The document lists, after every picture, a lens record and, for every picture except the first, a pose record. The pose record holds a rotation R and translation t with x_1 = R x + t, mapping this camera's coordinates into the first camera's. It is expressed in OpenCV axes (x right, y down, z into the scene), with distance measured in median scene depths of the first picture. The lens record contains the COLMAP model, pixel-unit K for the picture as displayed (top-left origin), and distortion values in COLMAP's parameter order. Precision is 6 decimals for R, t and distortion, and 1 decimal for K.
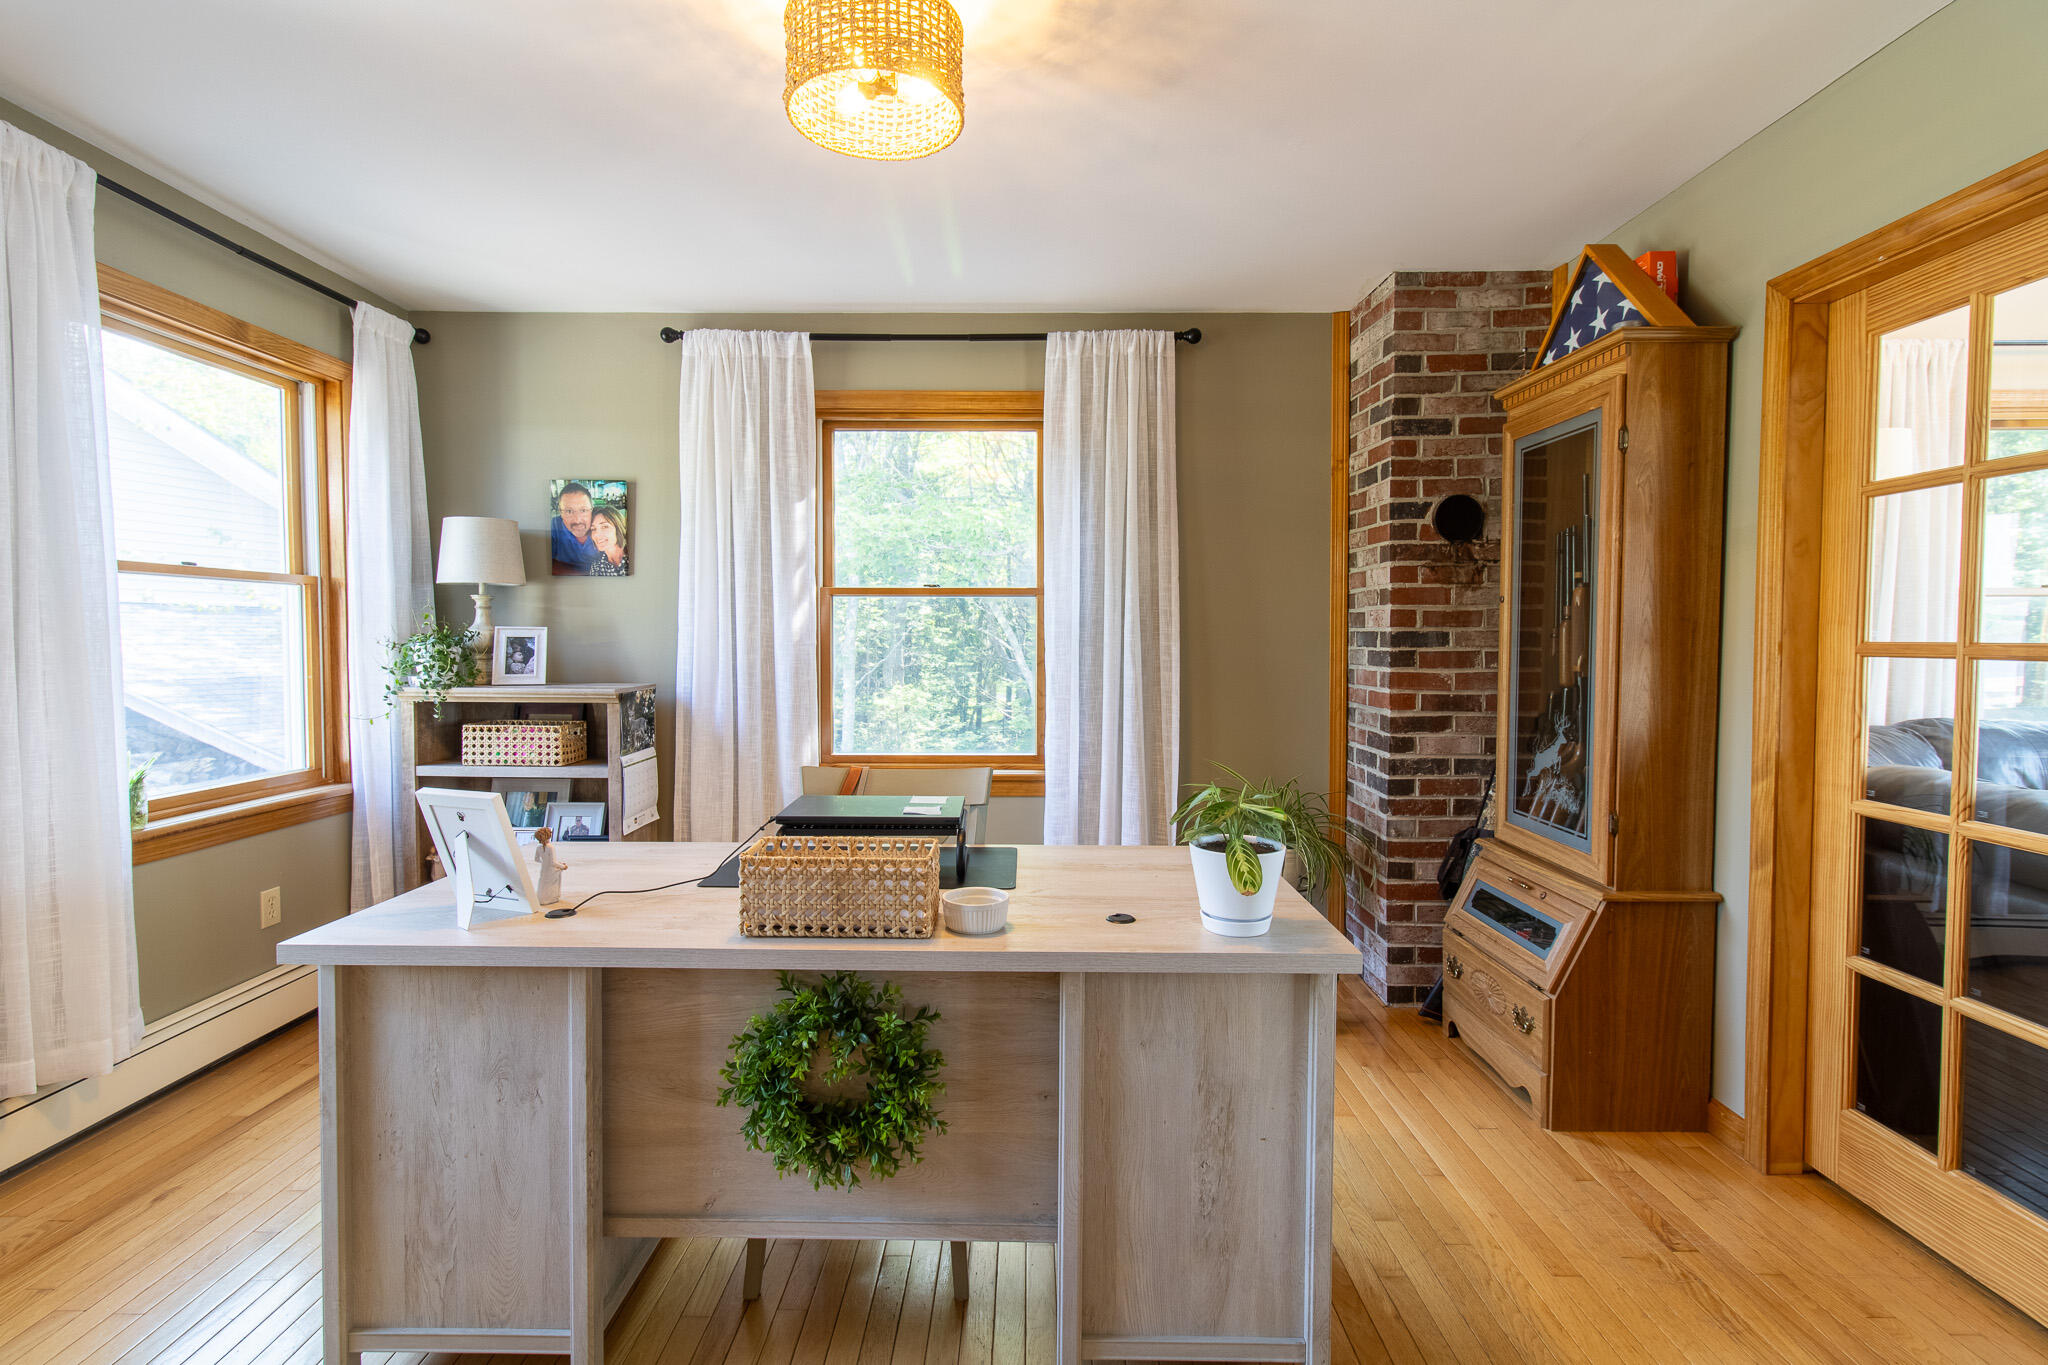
lens RADIAL K [[959.3, 0, 1013.8], [0, 959.3, 673.0], [0, 0, 1]] dist [0.005557, 0.002171]
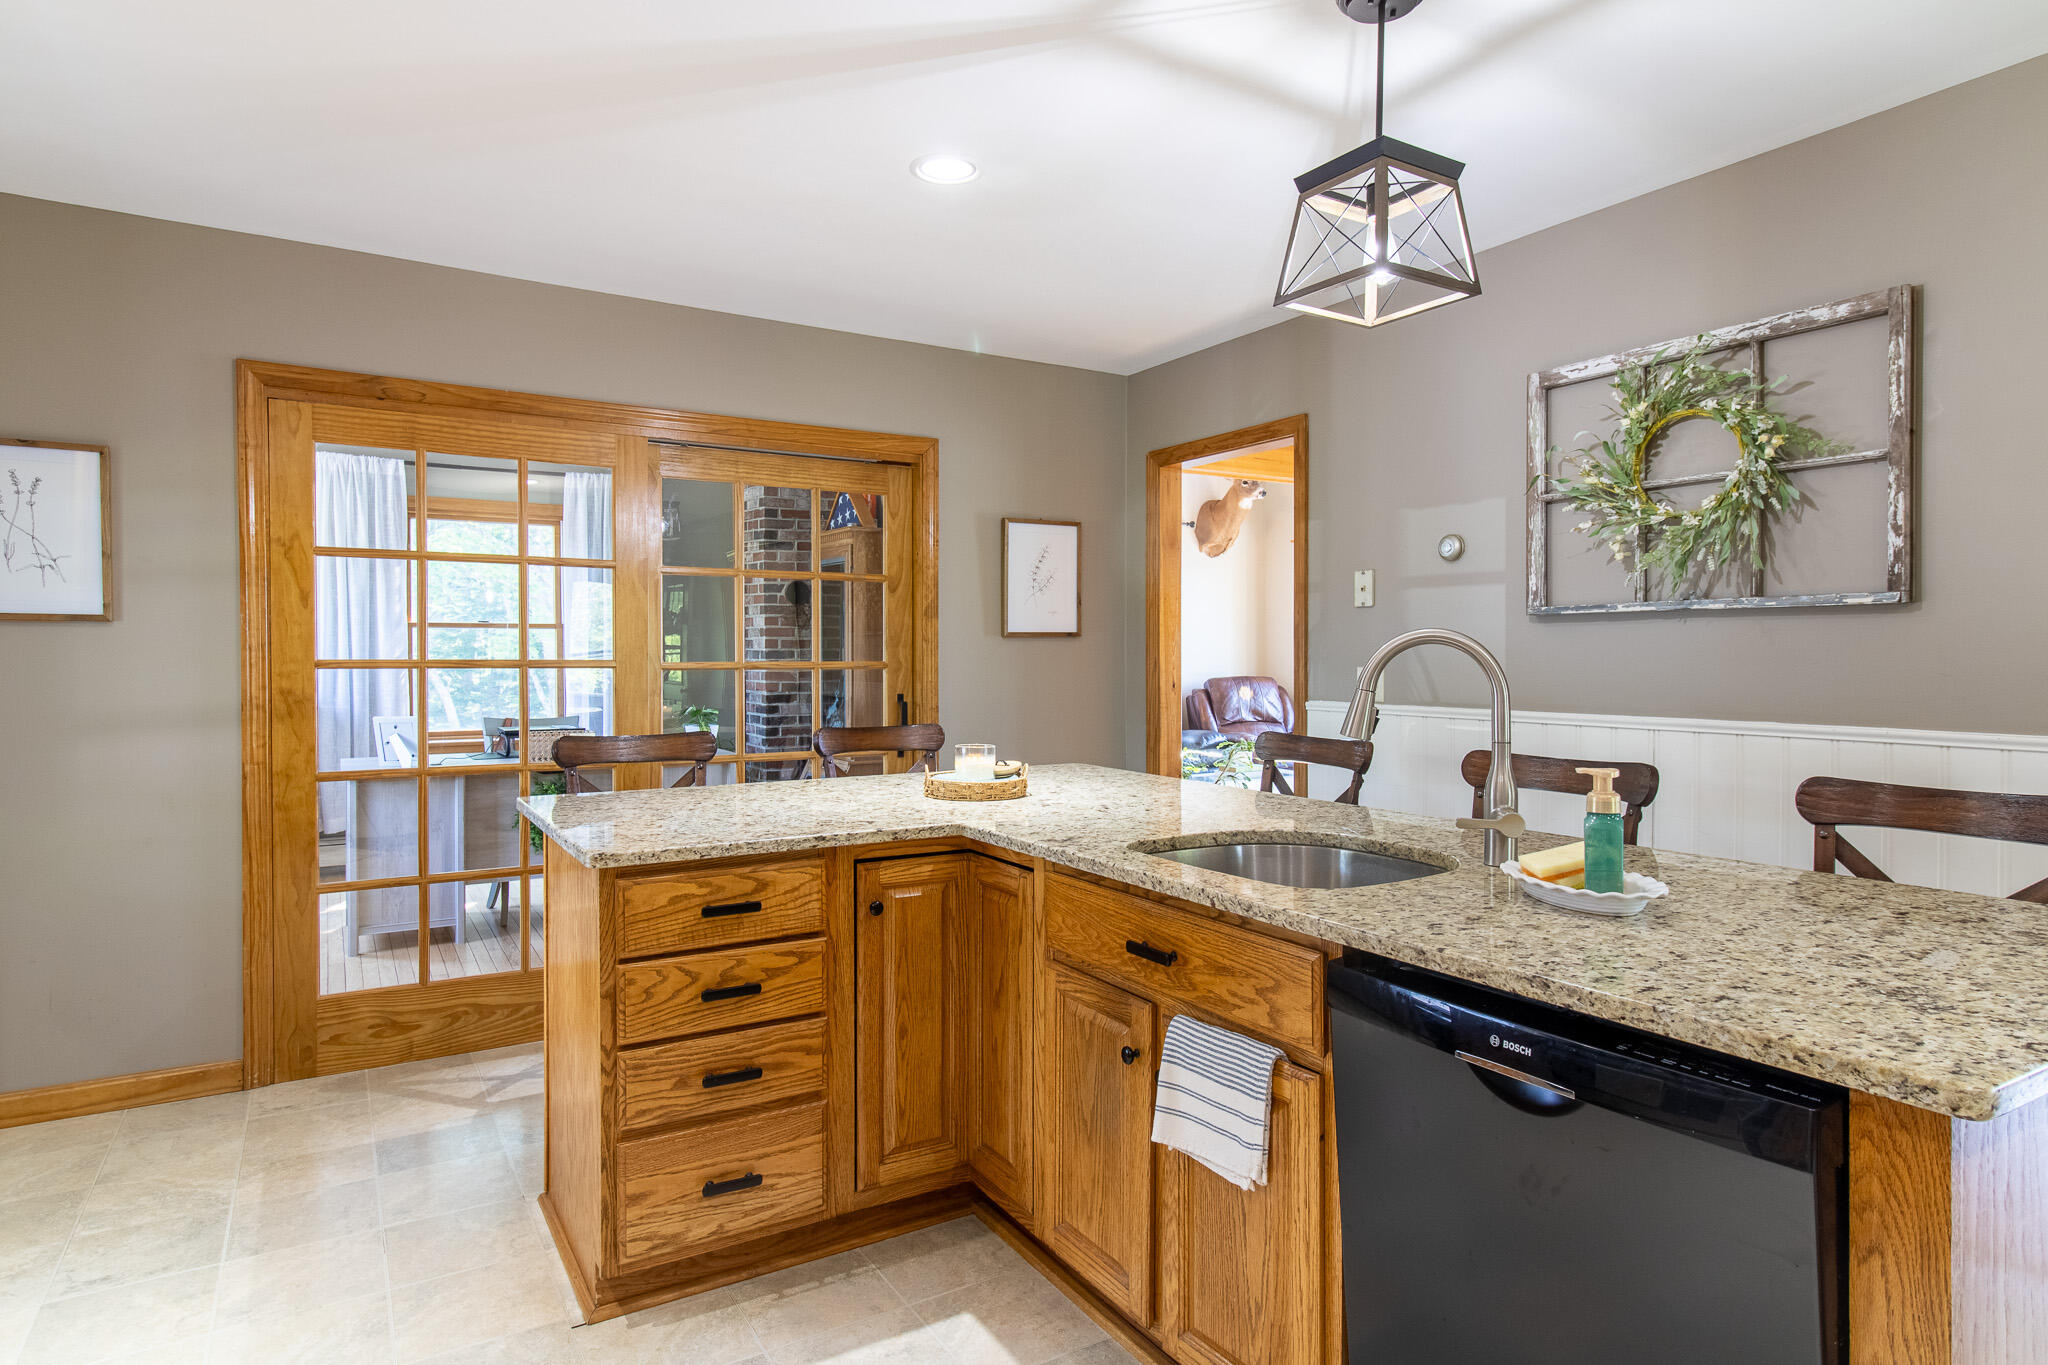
lens RADIAL K [[1133.8, 0, 1023.8], [0, 1133.8, 672.9], [0, 0, 1]] dist [-0.003147, -0.000637]
pose [[0.849366, -0.012832, 0.527648, -0.360432], [0.021514, 0.999715, -0.010318, 0.035174], [-0.527365, 0.020116, 0.849401, -1.180742]]
